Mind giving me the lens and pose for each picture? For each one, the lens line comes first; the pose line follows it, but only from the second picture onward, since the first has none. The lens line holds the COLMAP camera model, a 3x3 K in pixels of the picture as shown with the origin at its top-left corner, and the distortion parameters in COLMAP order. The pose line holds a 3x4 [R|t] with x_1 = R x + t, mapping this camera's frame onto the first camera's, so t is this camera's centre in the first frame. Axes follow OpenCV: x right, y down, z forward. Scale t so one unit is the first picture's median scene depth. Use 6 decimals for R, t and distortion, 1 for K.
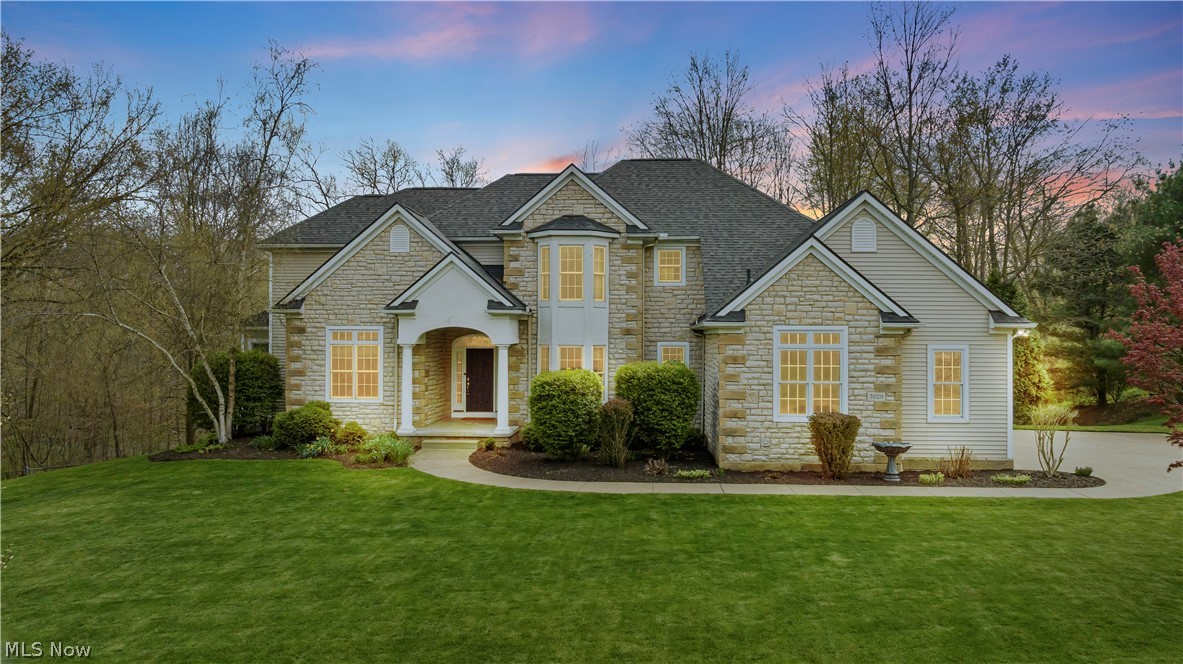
lens RADIAL K [[848.1, 0, 587.2], [0, 848.1, 321.4], [0, 0, 1]] dist [-0.033537, 0.001642]
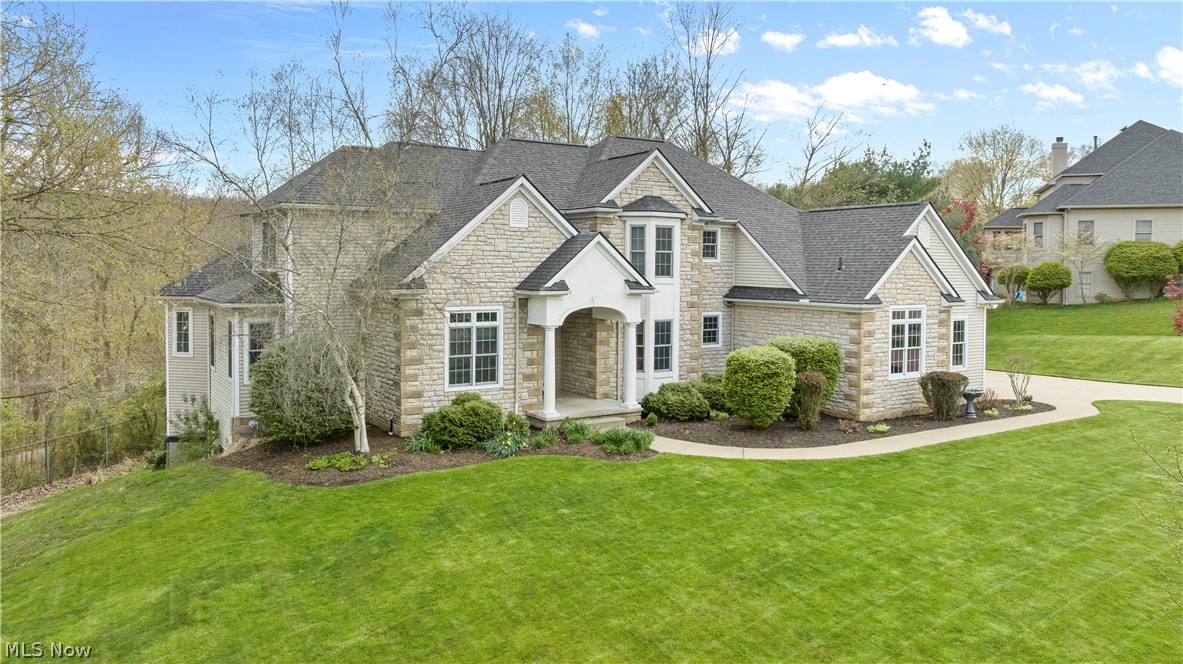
lens RADIAL K [[853.8, 0, 577.2], [0, 853.8, 285.6], [0, 0, 1]] dist [-0.006462, -0.001124]
pose [[0.810863, -0.013041, 0.585091, -0.737375], [-0.014616, 0.998989, 0.042522, -0.058907], [-0.585054, -0.043031, 0.809852, 0.189796]]
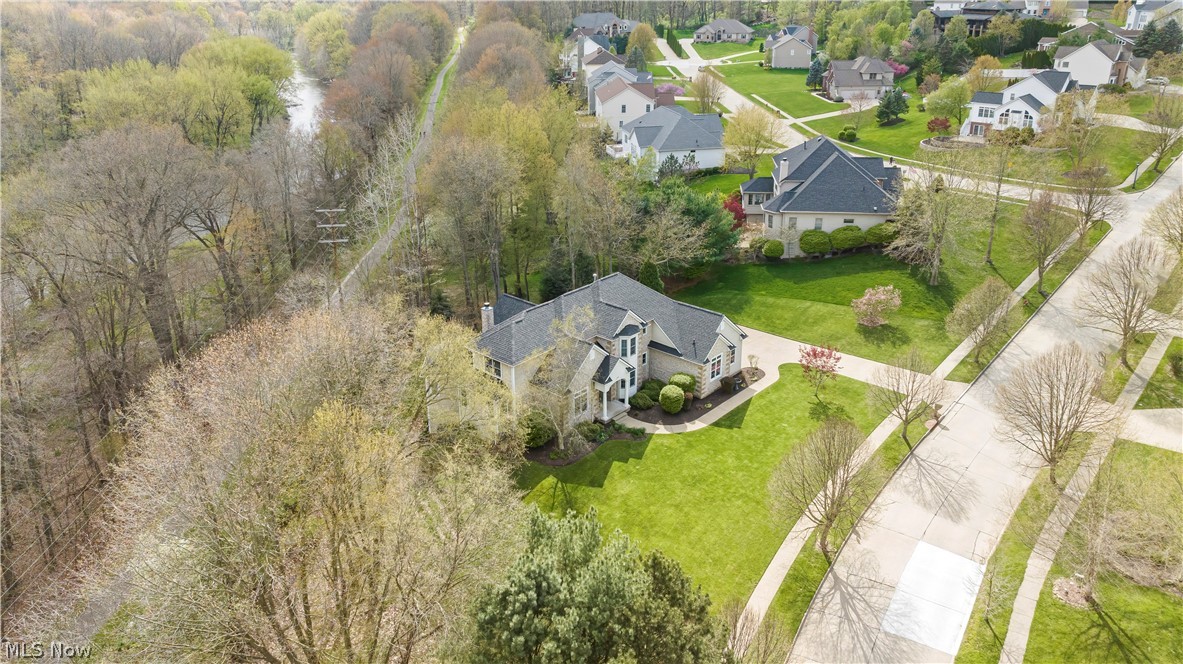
lens RADIAL K [[853.8, 0, 577.2], [0, 853.8, 285.6], [0, 0, 1]] dist [-0.006462, -0.001124]
pose [[0.631345, -0.267854, 0.727776, -2.185319], [-0.000854, 0.938217, 0.346046, -1.253227], [-0.775502, -0.219096, 0.592110, -0.518794]]
